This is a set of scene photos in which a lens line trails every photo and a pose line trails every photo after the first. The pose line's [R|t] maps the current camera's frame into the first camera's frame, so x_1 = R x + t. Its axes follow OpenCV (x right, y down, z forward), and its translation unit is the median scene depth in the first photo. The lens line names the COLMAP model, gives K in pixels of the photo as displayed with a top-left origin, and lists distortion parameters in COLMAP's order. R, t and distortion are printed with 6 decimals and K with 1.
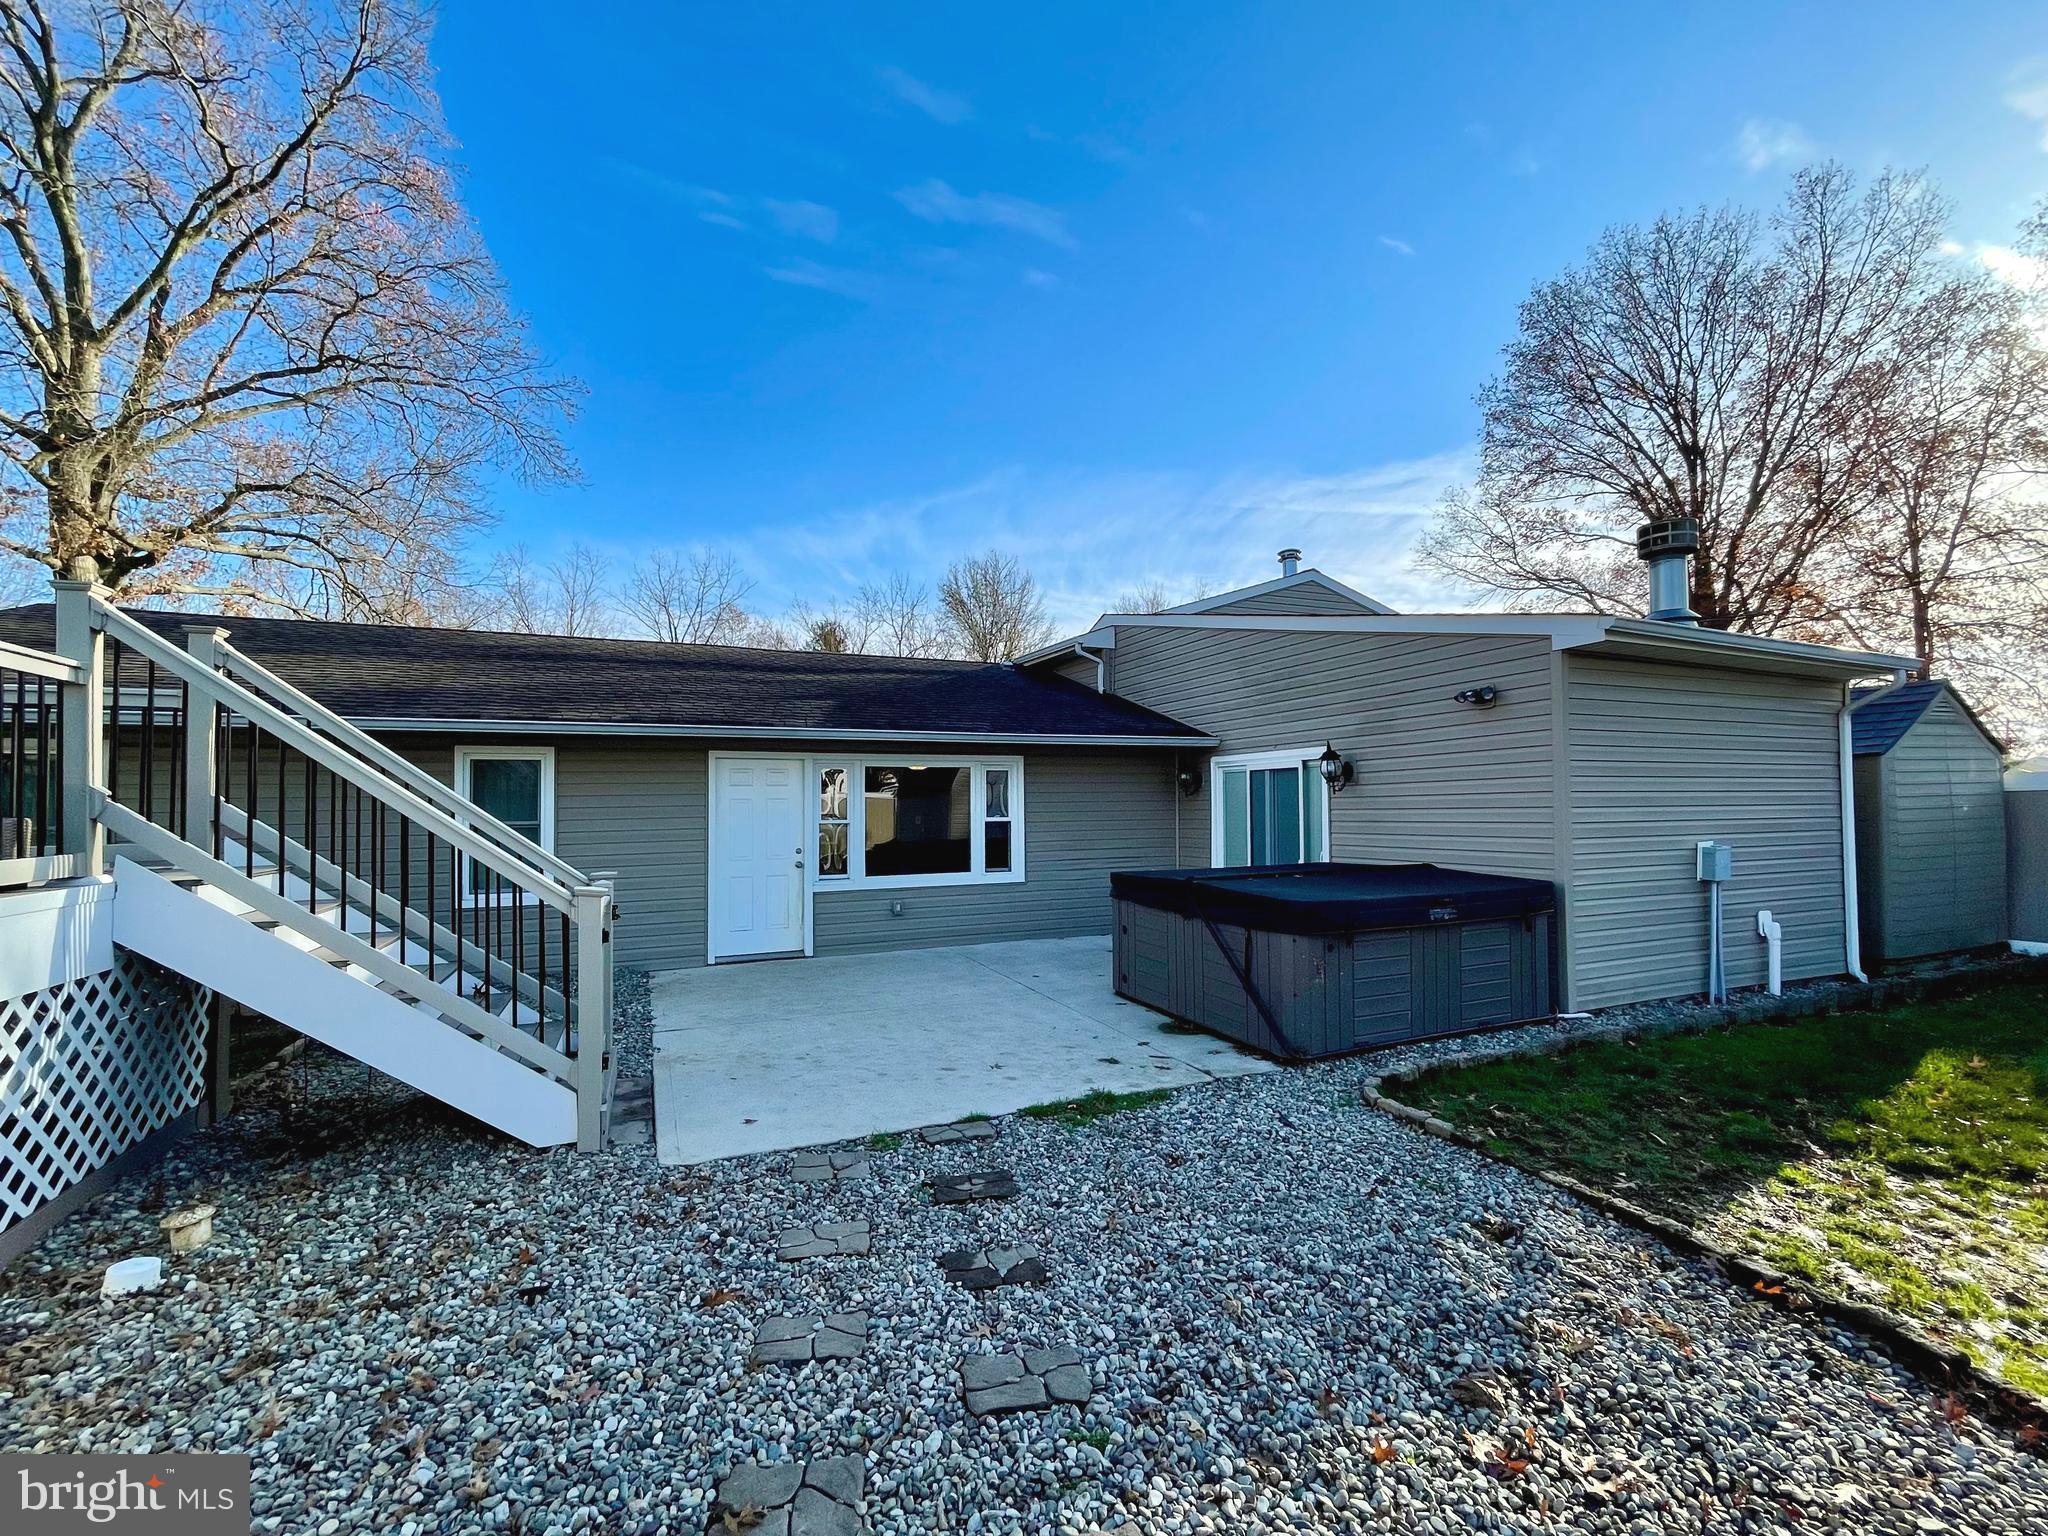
lens RADIAL K [[886.7, 0, 1021.8], [0, 886.7, 781.5], [0, 0, 1]] dist [-0.002823, -0.000435]
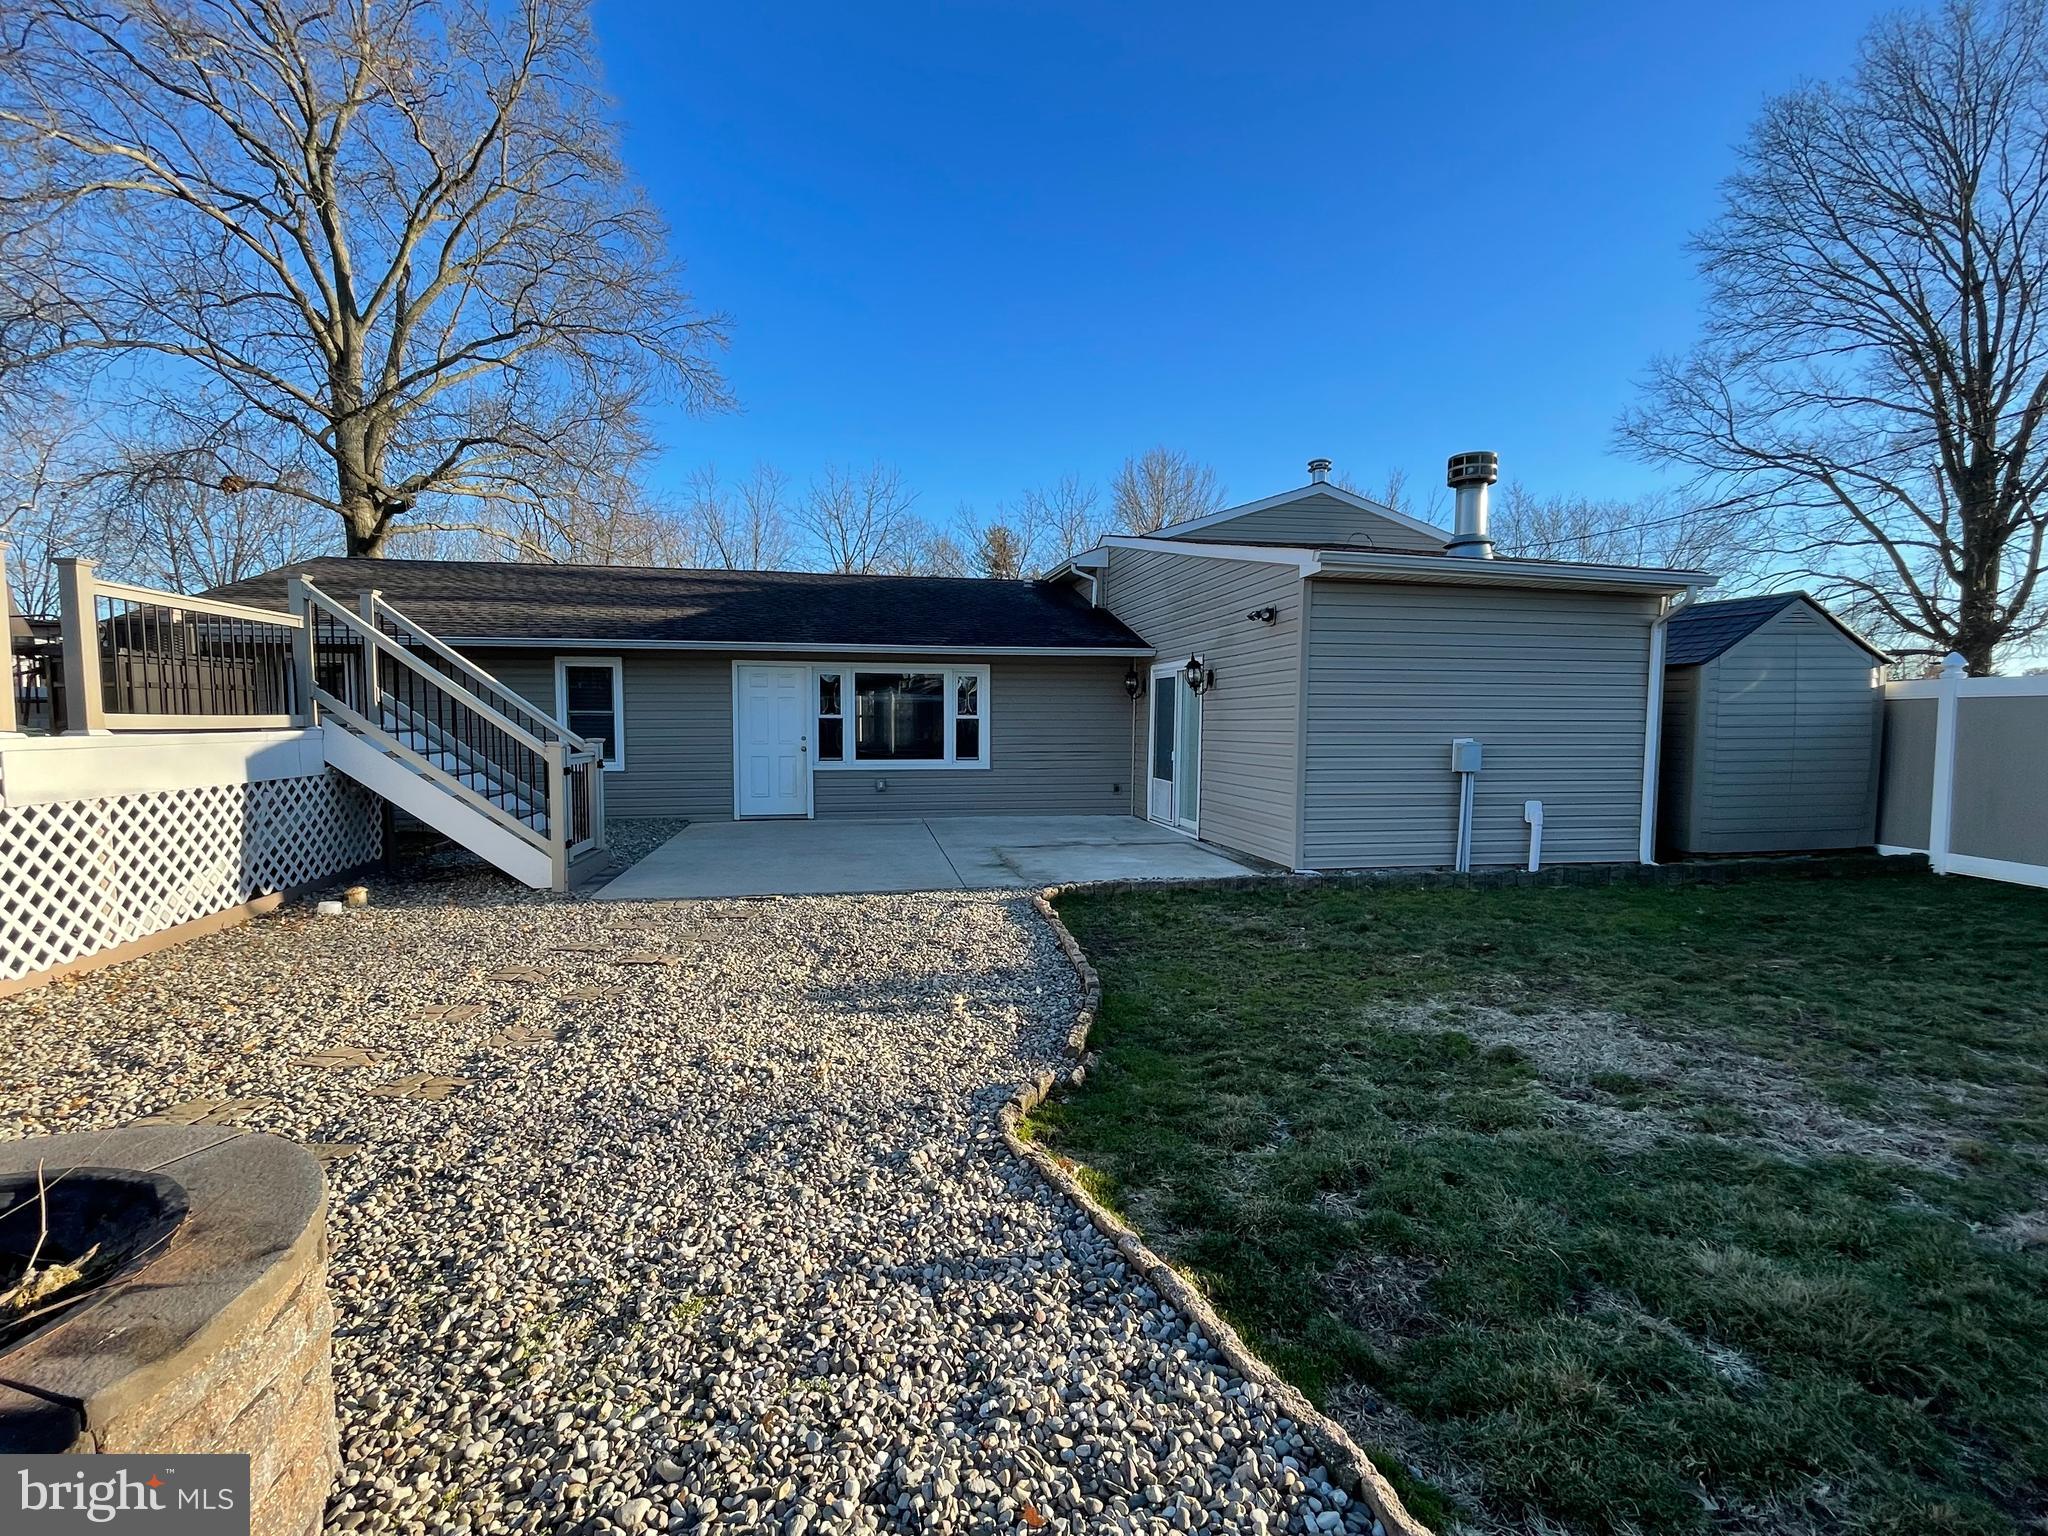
lens RADIAL K [[937.4, 0, 1018.8], [0, 937.4, 776.0], [0, 0, 1]] dist [-0.001833, 0.000527]
pose [[0.973888, 0.027809, -0.225319, 0.369967], [-0.007428, 0.995841, 0.090802, 0.007033], [0.226907, -0.086757, 0.970045, -0.262009]]
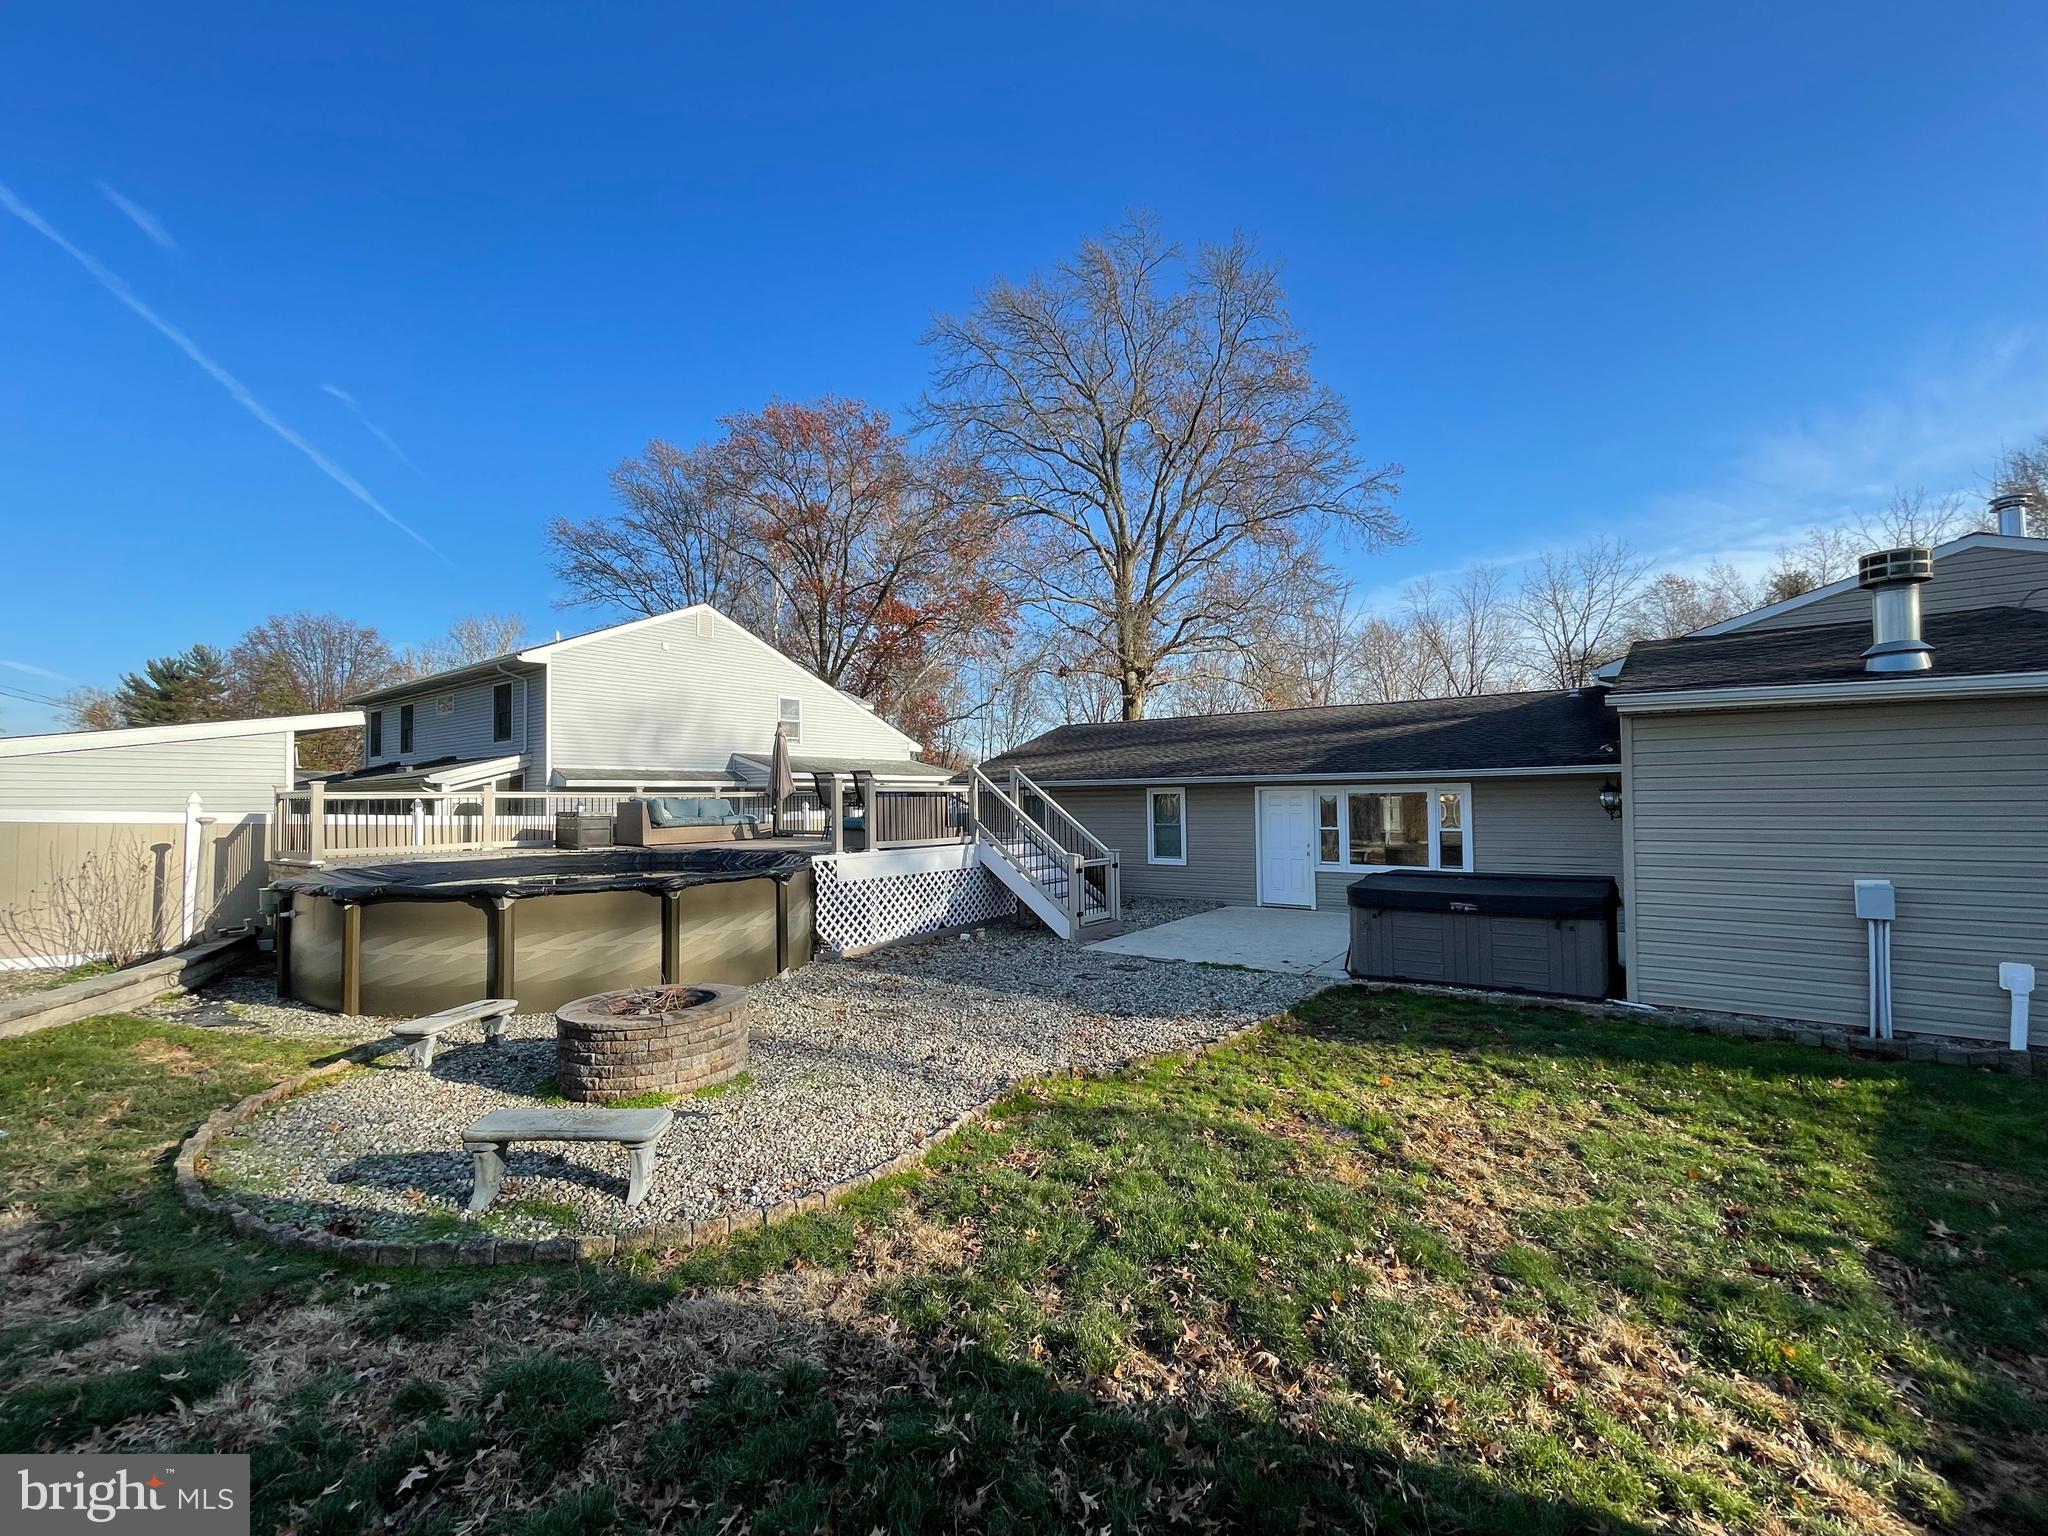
lens RADIAL K [[851.2, 0, 1018.0], [0, 851.2, 775.3], [0, 0, 1]] dist [-0.000964, -0.000250]
pose [[0.496053, -0.021597, -0.868023, 0.873837], [0.029869, 0.999523, -0.007800, -0.057068], [0.867778, -0.022058, 0.496462, -0.256911]]
